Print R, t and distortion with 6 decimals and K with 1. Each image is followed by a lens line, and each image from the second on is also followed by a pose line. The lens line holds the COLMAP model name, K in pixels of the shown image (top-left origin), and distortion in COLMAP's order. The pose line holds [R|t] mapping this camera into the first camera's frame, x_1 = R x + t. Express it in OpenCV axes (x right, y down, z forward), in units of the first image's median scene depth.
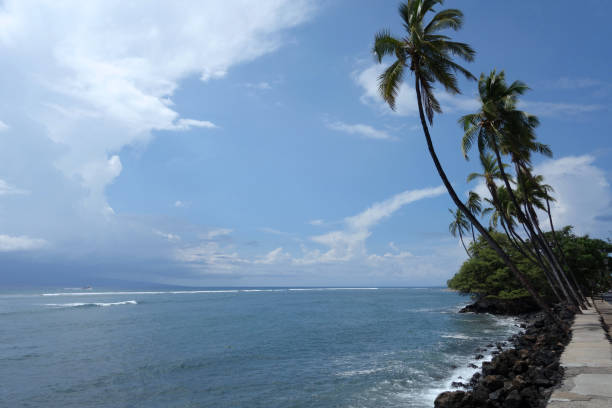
lens RADIAL K [[510.1, 0, 306.0], [0, 510.1, 204.0], [0, 0, 1]] dist [0.003630, 0.003734]
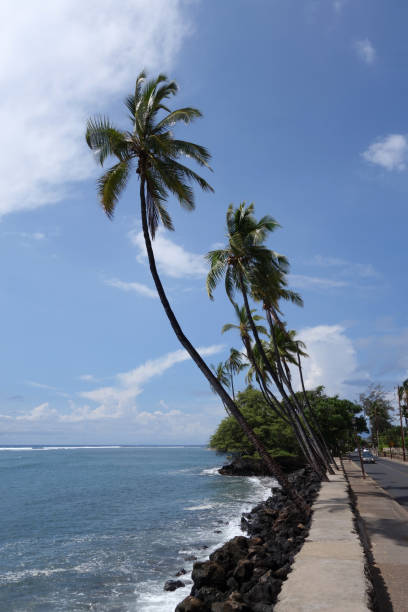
lens RADIAL K [[500.3, 0, 204.0], [0, 500.3, 306.0], [0, 0, 1]] dist [-0.005087, -0.003008]
pose [[0.969811, 0.066835, 0.234522, 0.064917], [-0.040621, 0.992548, -0.114880, 0.014443], [-0.240452, 0.101886, 0.965299, 0.112444]]
